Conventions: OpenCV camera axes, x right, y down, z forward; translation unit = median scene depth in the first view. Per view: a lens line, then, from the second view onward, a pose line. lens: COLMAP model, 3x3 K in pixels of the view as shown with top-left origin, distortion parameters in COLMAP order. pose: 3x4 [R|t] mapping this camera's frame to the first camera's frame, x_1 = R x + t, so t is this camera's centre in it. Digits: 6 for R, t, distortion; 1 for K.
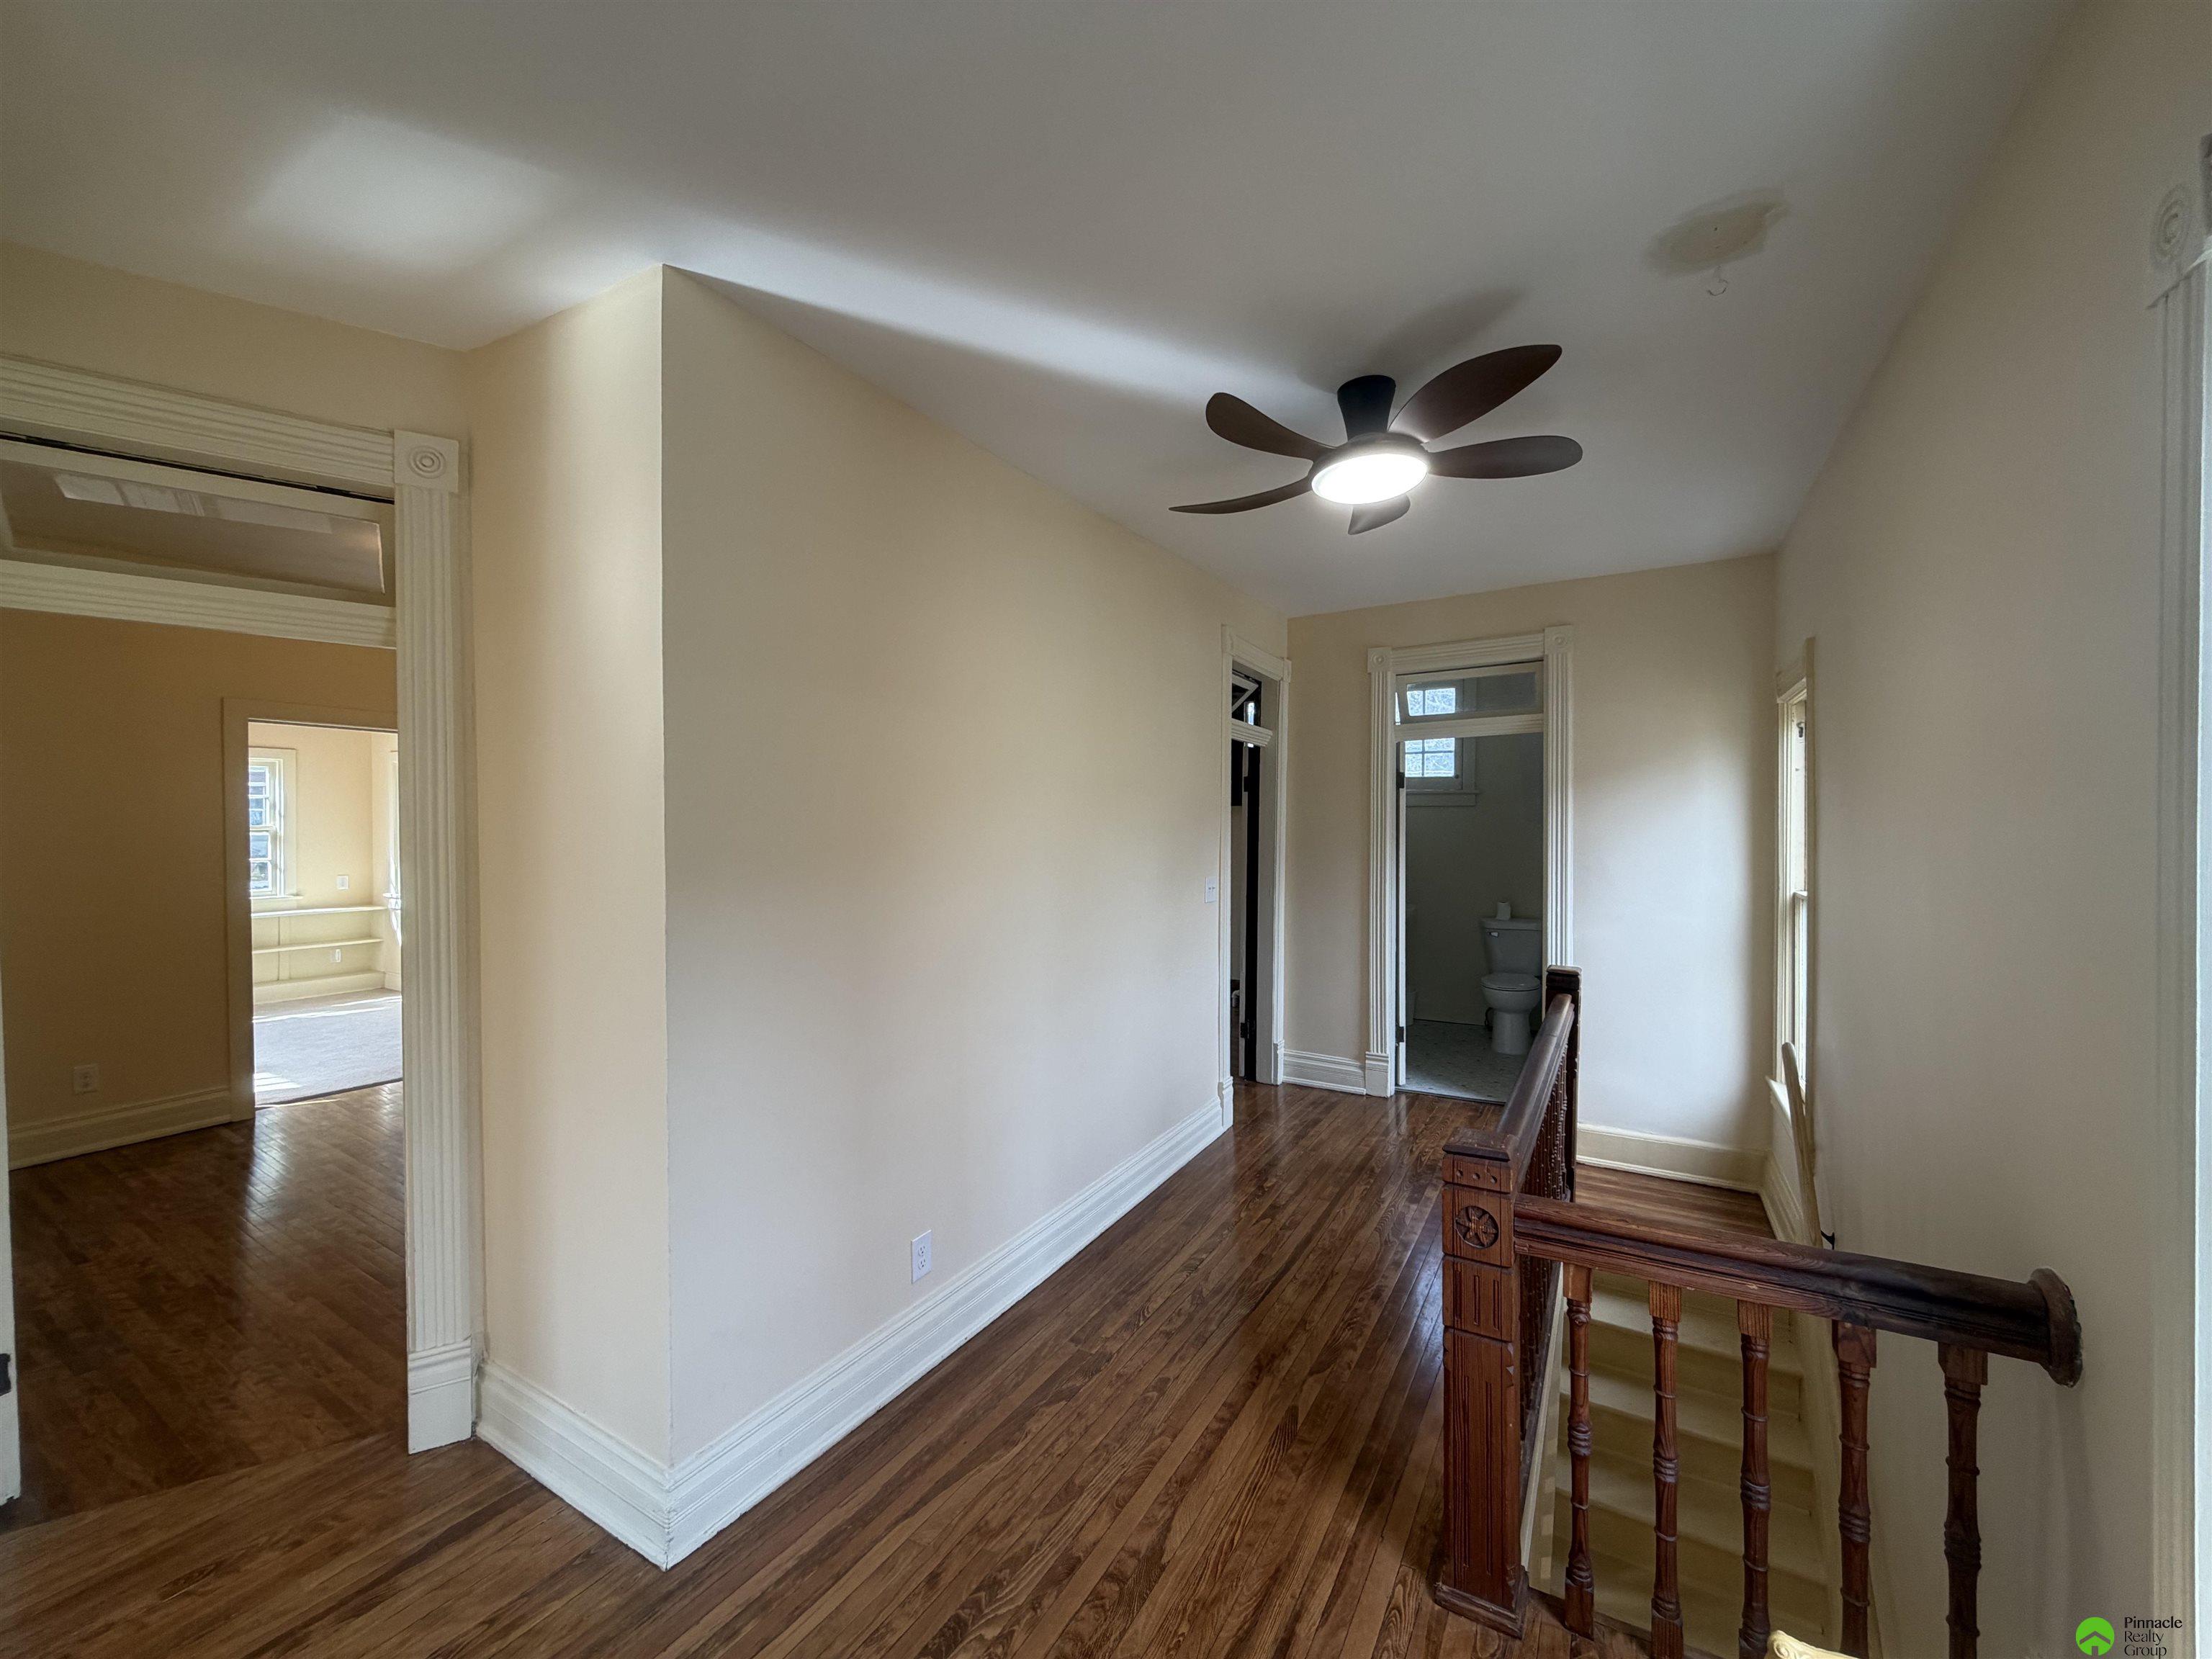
lens RADIAL K [[879.5, 0, 1109.7], [0, 879.5, 820.6], [0, 0, 1]] dist [-0.001647, 0.000037]
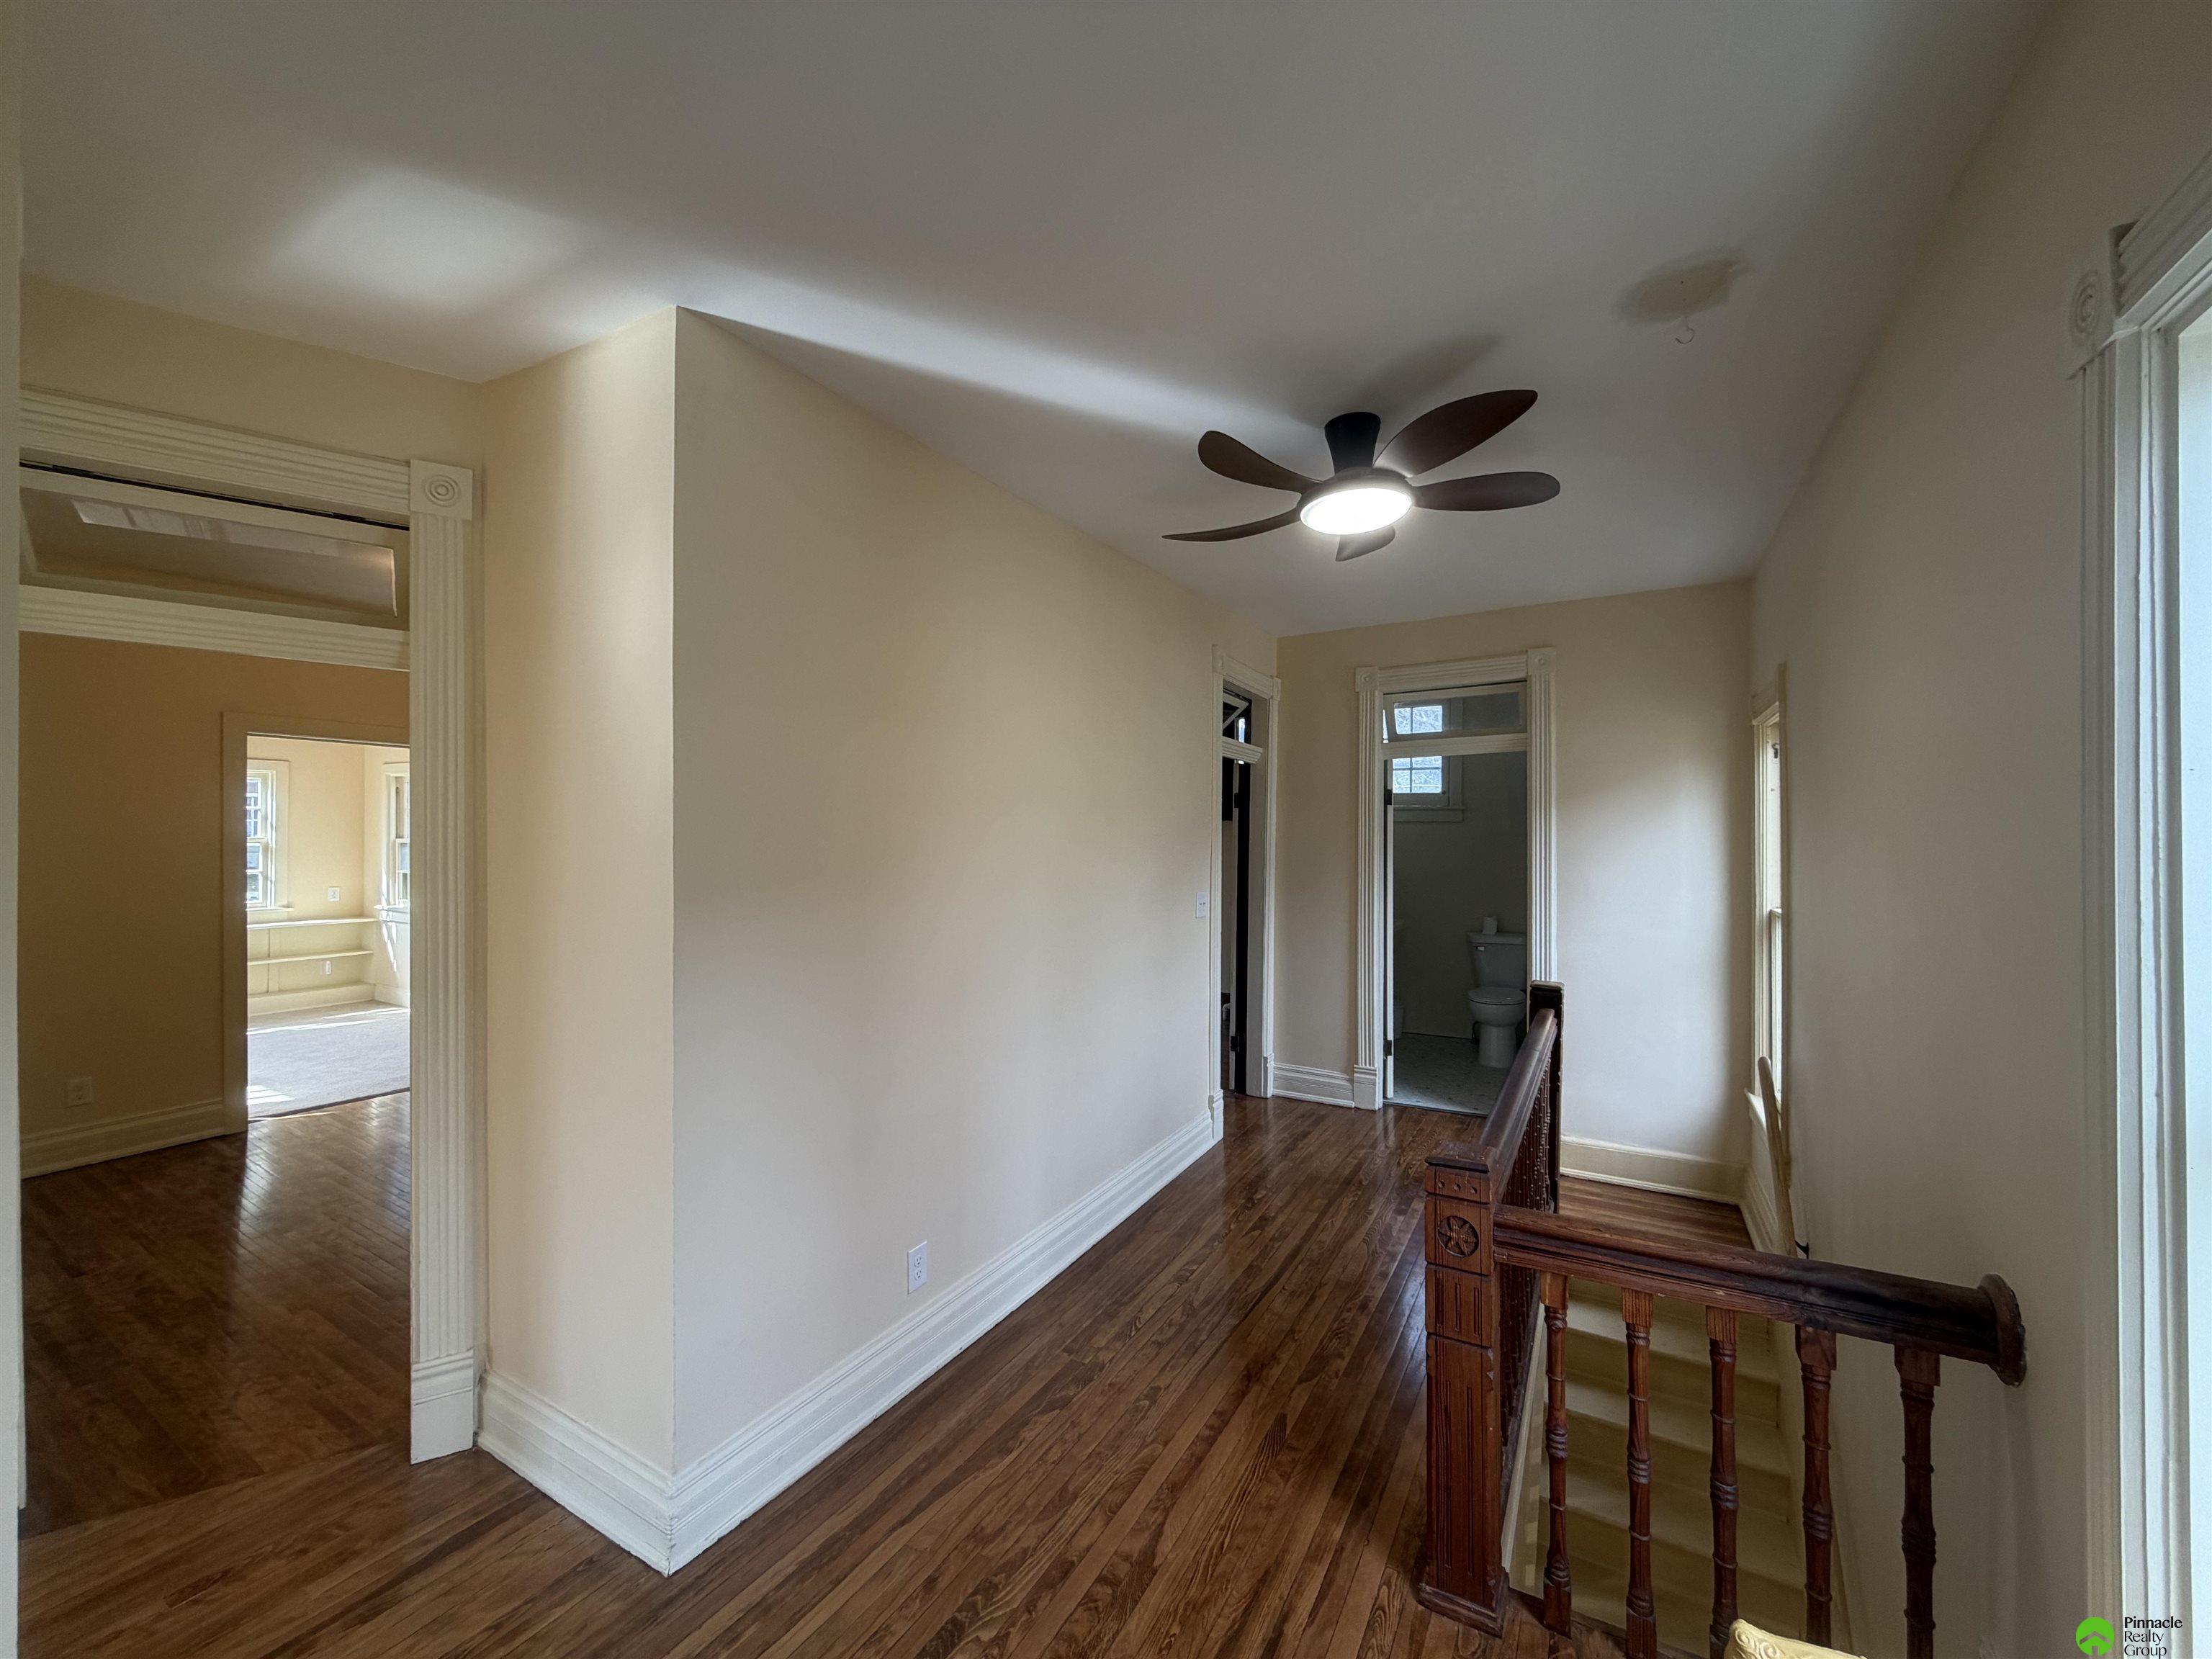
lens RADIAL K [[879.5, 0, 1109.3], [0, 879.5, 819.8], [0, 0, 1]] dist [-0.001647, 0.000037]
pose [[0.999947, 0.003124, 0.009778, -0.004144], [-0.002992, 0.999904, -0.013495, -0.010654], [-0.009819, 0.013465, 0.999861, -0.030565]]
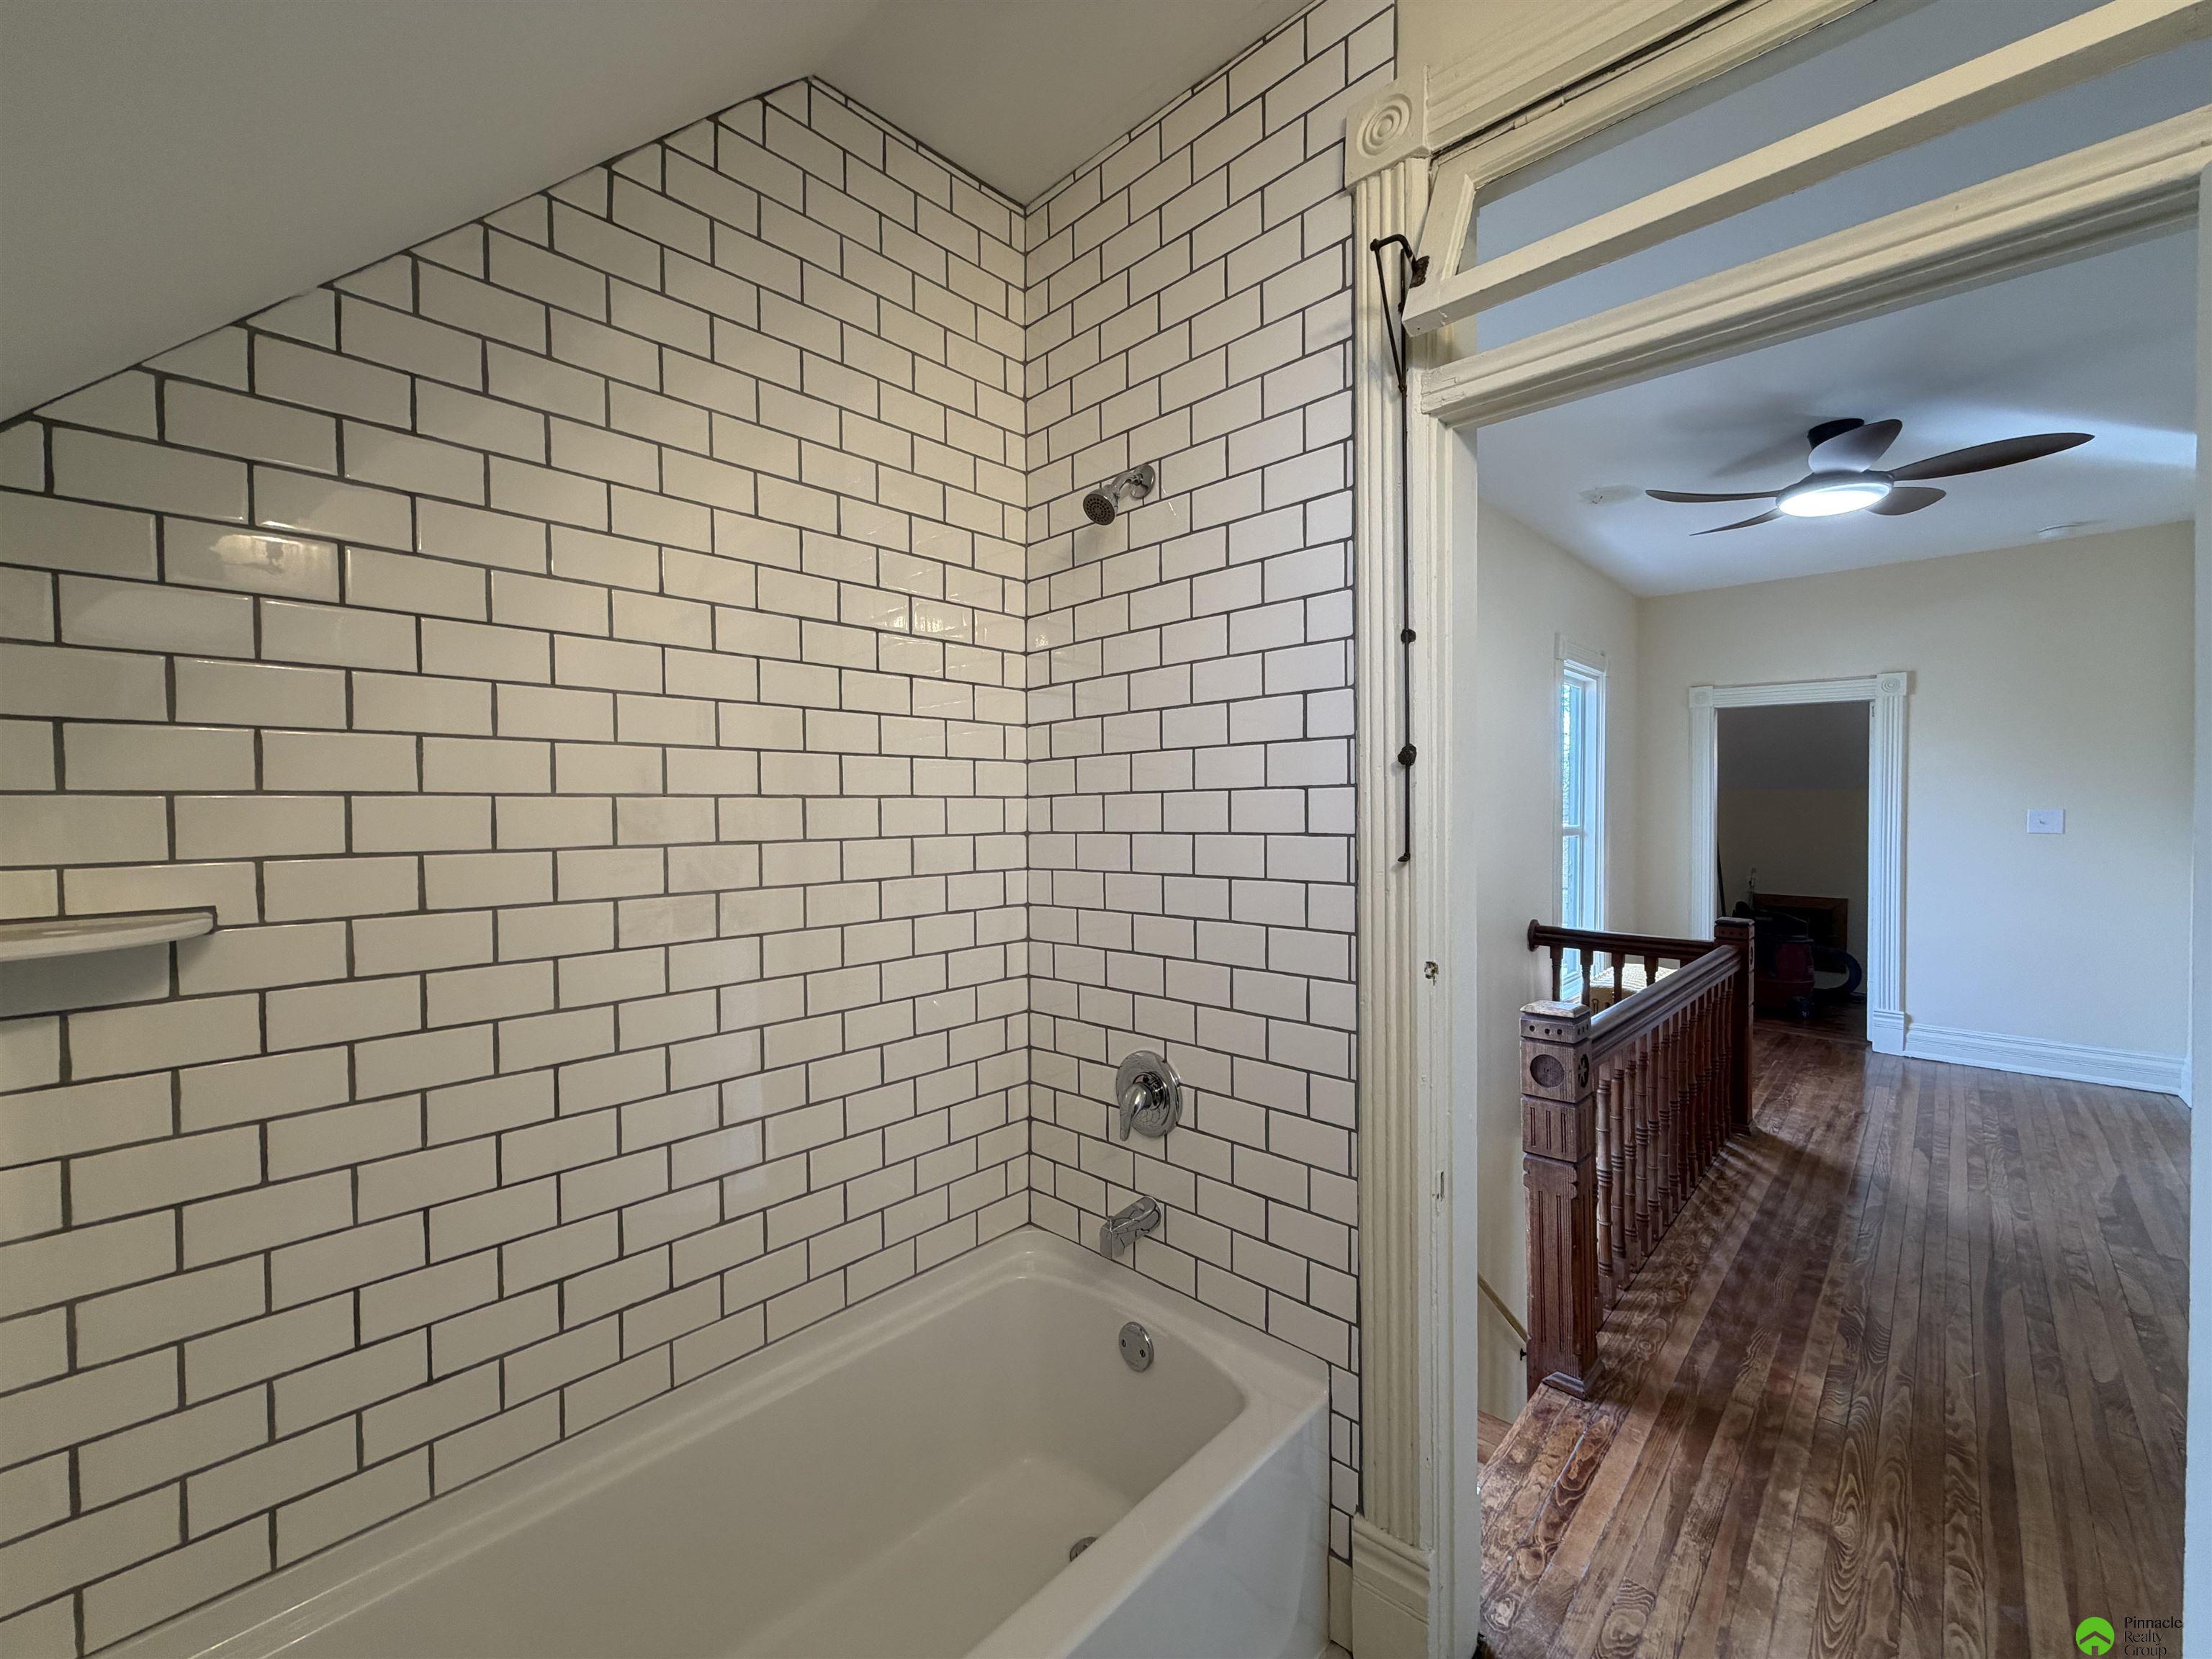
lens RADIAL K [[879.5, 0, 1104.7], [0, 879.5, 816.5], [0, 0, 1]] dist [-0.001647, 0.000037]
pose [[-0.974259, 0.004627, 0.225383, 1.096782], [0.009114, 0.999780, 0.018873, 0.046184], [-0.225246, 0.020441, -0.974088, 2.623650]]
